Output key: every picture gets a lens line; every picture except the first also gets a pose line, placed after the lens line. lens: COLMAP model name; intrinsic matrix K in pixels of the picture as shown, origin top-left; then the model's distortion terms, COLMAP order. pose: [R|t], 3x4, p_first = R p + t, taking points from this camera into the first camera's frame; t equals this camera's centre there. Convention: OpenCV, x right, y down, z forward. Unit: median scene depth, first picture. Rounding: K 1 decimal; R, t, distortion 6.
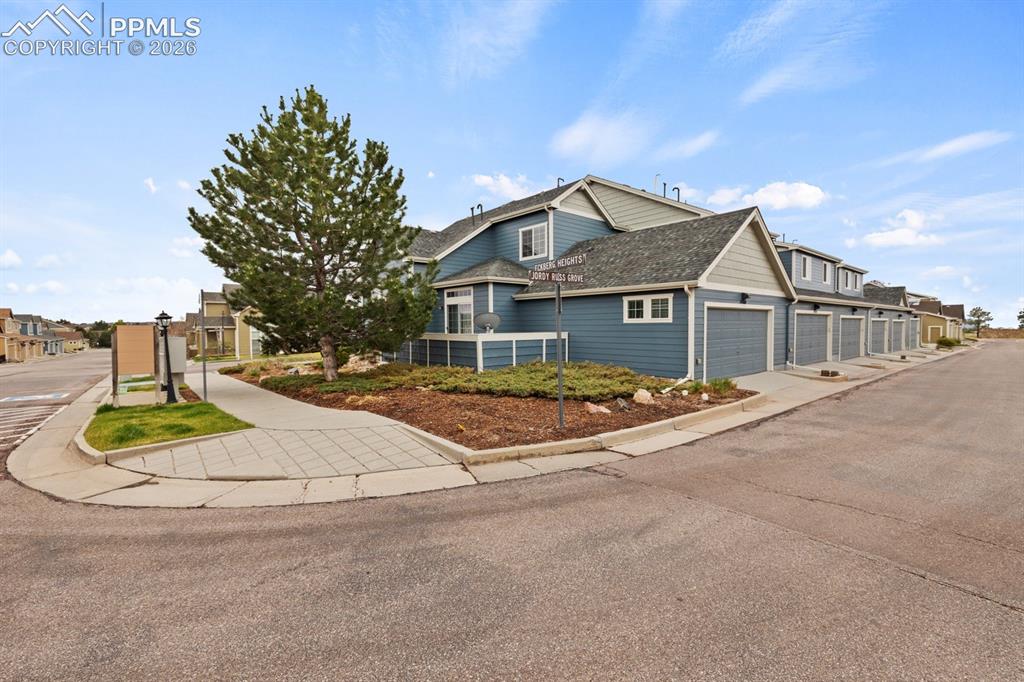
lens RADIAL K [[441.2, 0, 507.7], [0, 441.2, 314.4], [0, 0, 1]] dist [-0.000619, -0.000108]
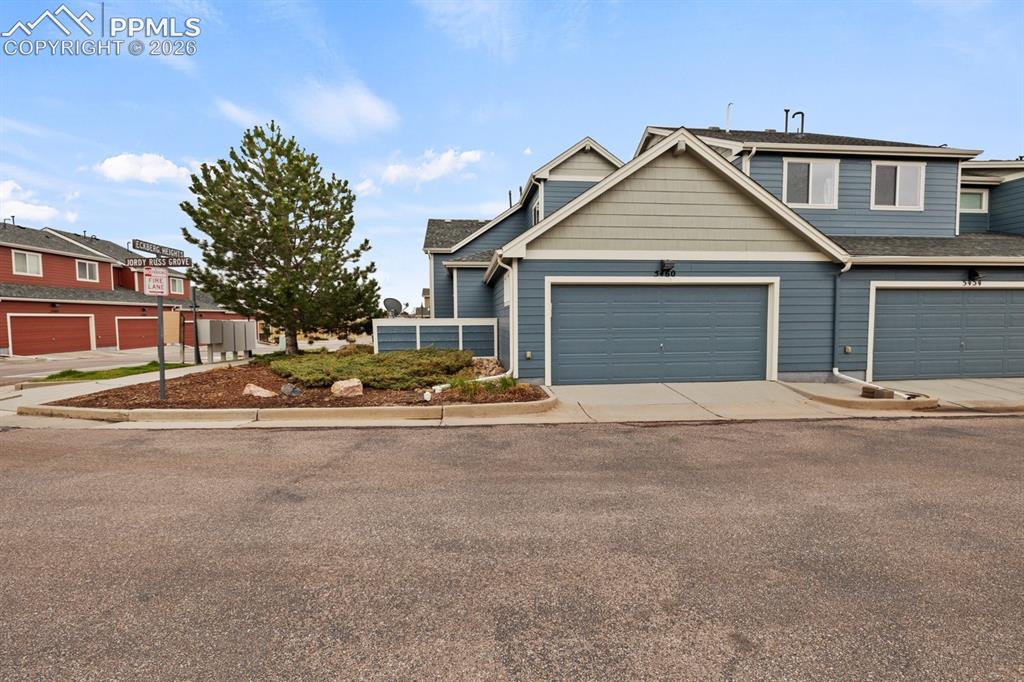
lens RADIAL K [[441.2, 0, 507.7], [0, 441.2, 314.4], [0, 0, 1]] dist [-0.000619, -0.000108]
pose [[0.821614, -0.002018, -0.570040, 0.643194], [0.014914, 0.999728, 0.017958, 0.016327], [0.569848, -0.023256, 0.821421, 0.267569]]
